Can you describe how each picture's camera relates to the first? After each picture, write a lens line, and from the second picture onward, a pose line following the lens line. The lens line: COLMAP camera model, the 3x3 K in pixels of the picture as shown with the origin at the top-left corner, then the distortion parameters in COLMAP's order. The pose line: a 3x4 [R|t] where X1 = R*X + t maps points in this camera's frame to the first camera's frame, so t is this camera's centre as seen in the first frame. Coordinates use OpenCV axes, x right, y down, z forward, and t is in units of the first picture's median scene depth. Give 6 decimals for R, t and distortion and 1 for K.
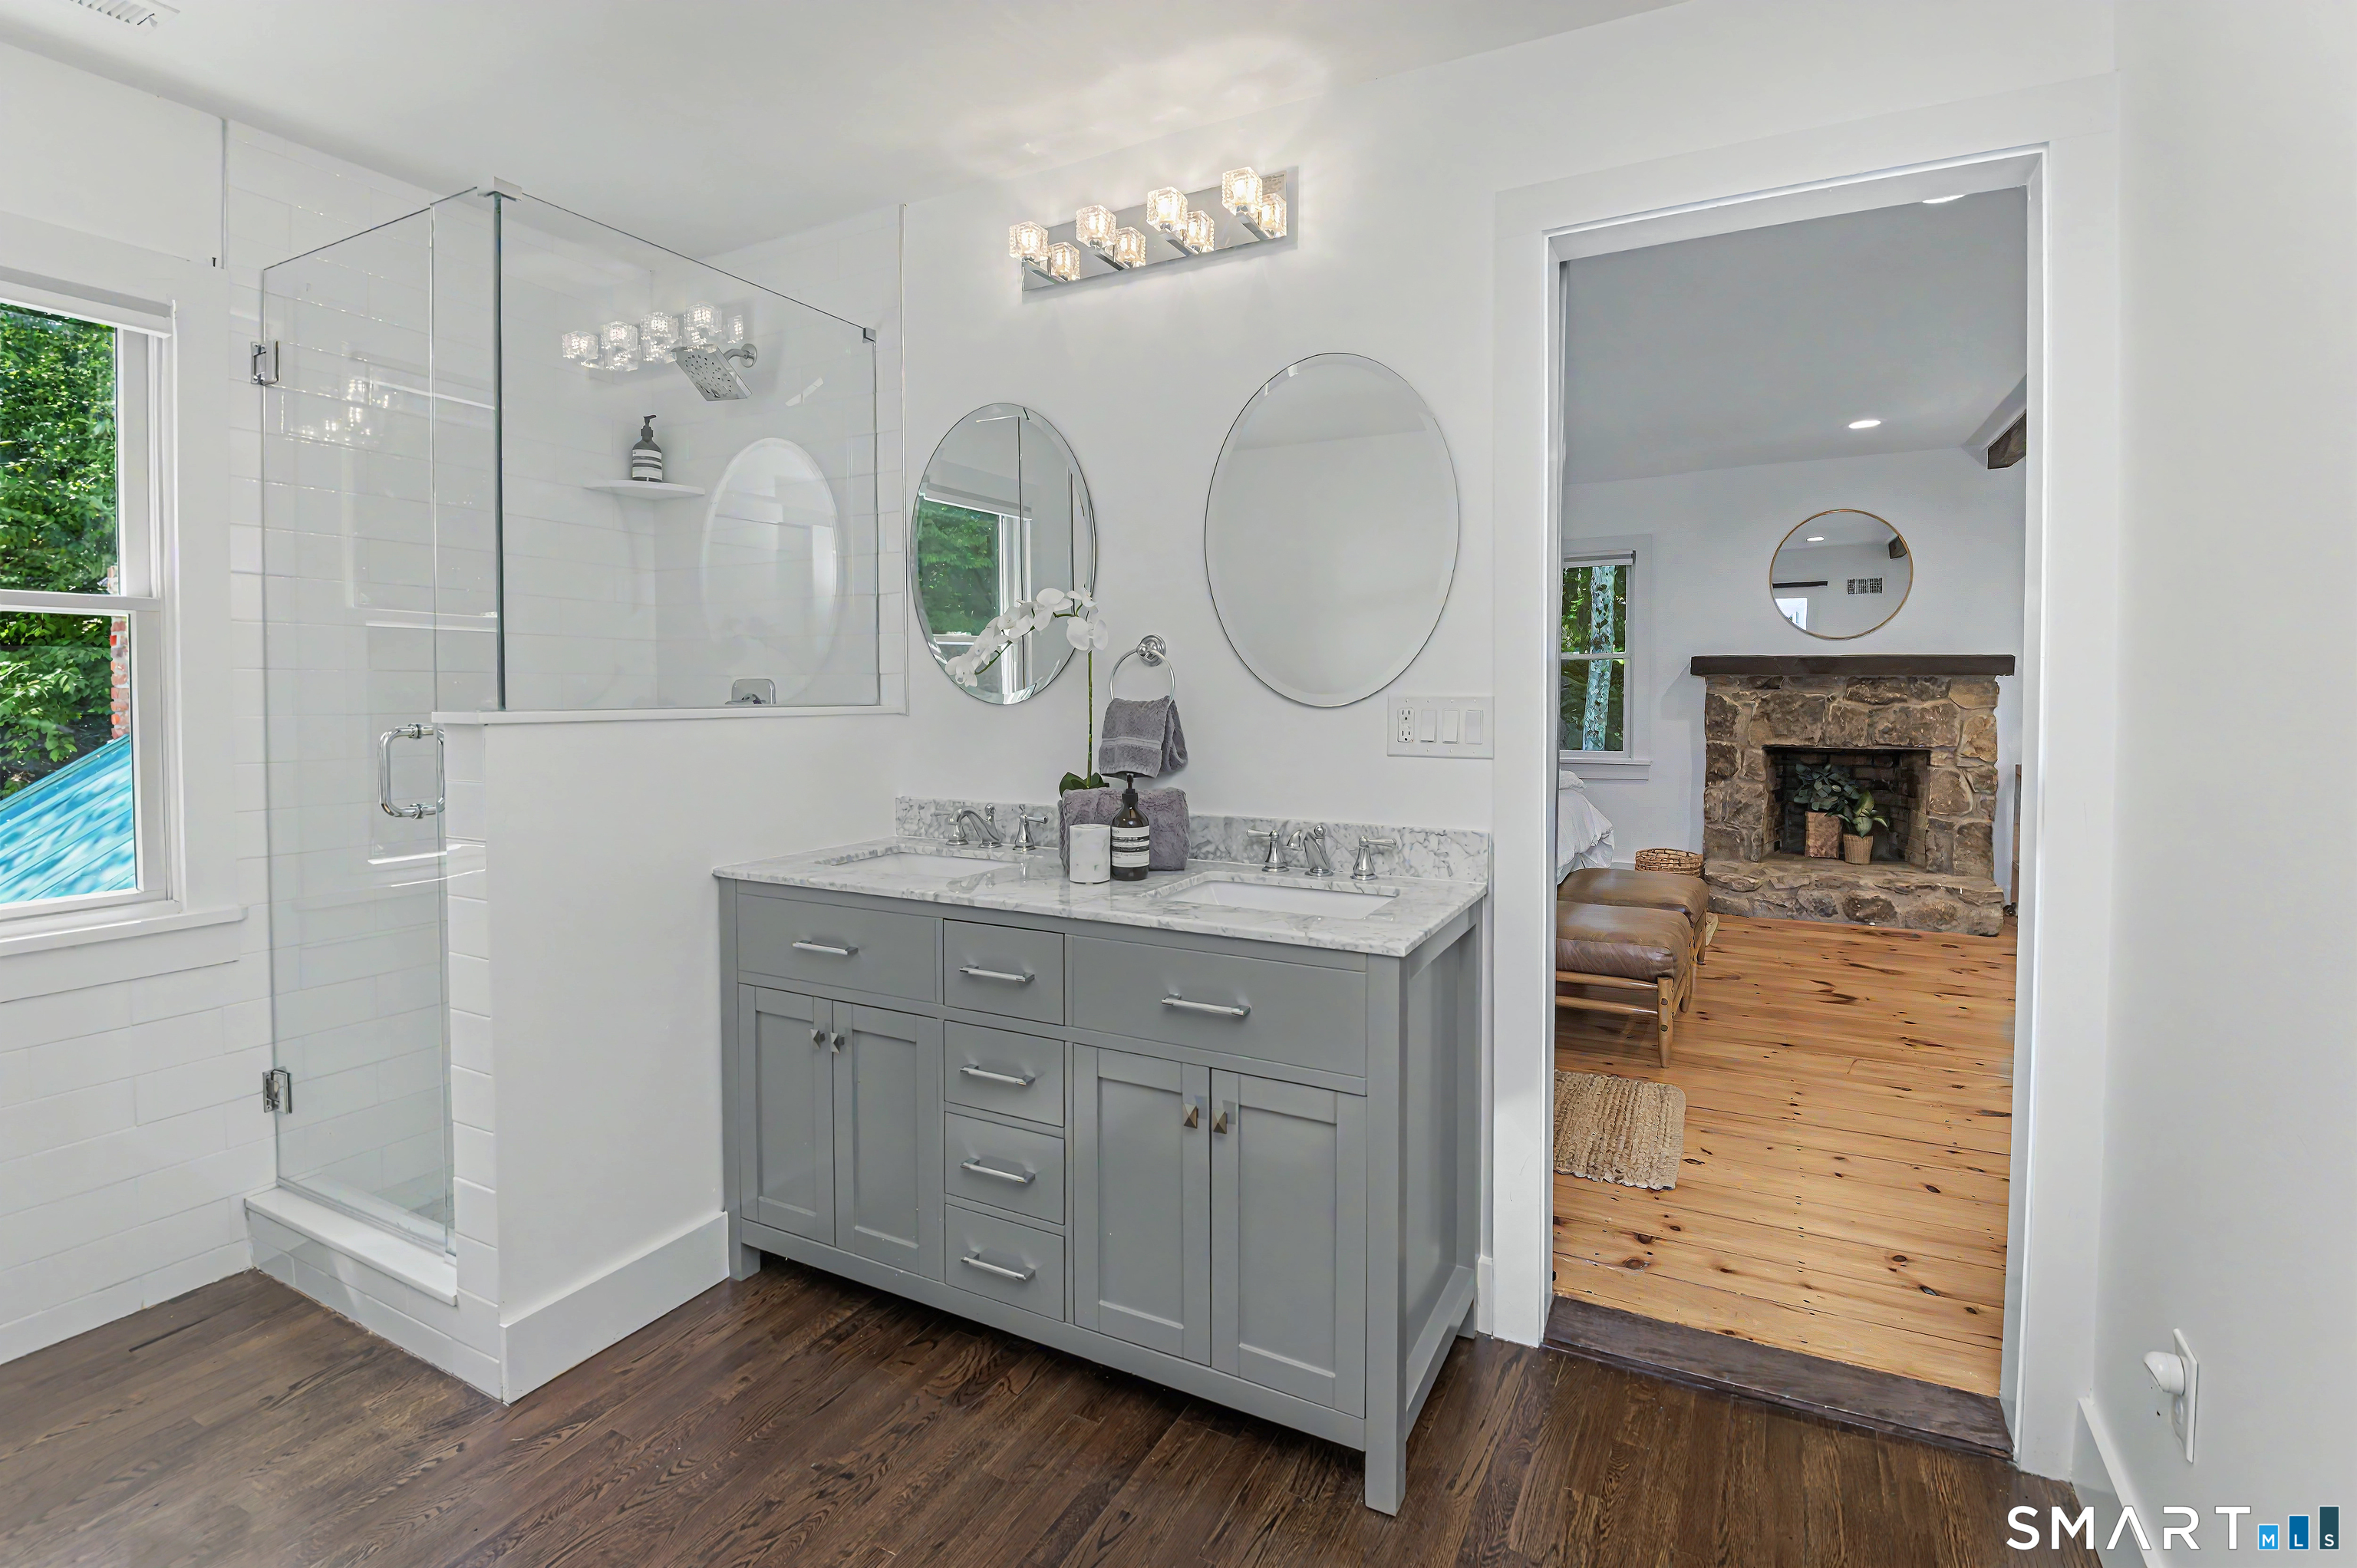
lens RADIAL K [[1088.8, 0, 1236.1], [0, 1088.8, 717.4], [0, 0, 1]] dist [-0.027130, -0.000464]
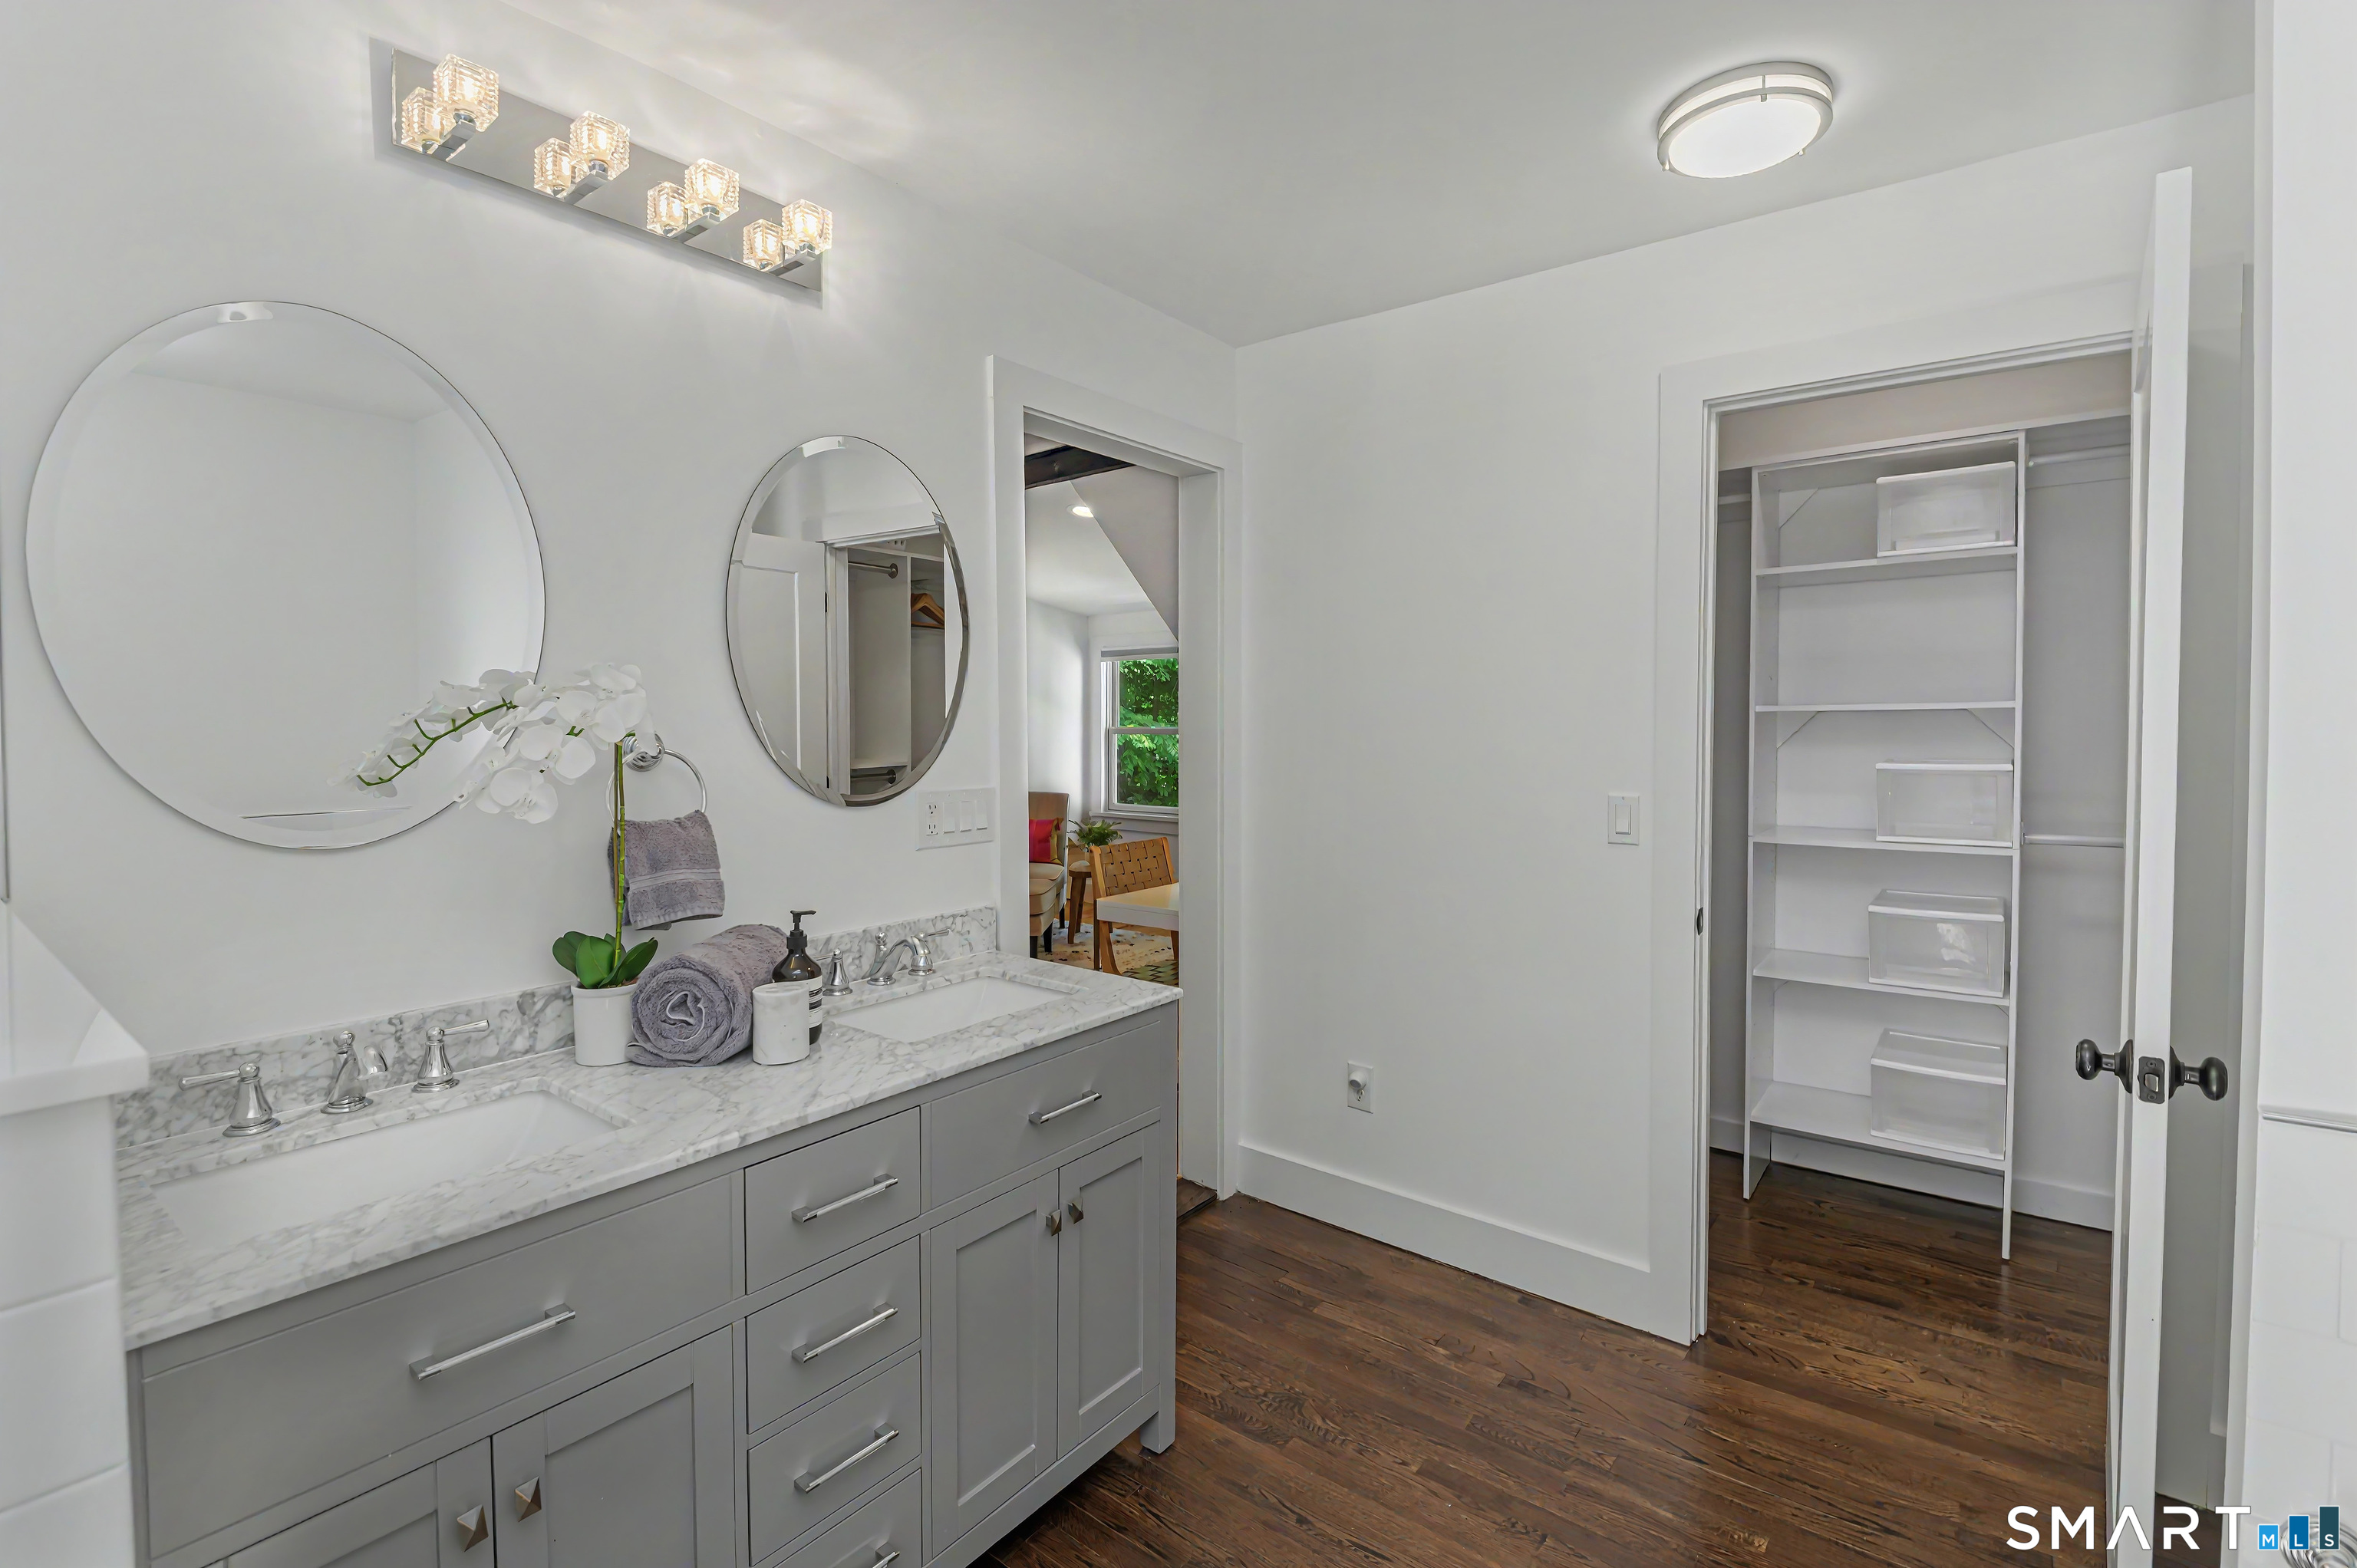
lens RADIAL K [[1088.8, 0, 1236.1], [0, 1088.8, 717.4], [0, 0, 1]] dist [-0.027130, -0.000464]
pose [[0.129284, -0.002640, 0.991604, -0.527993], [0.022830, 0.999739, -0.000315, -0.052304], [-0.991345, 0.022679, 0.129311, 0.355026]]
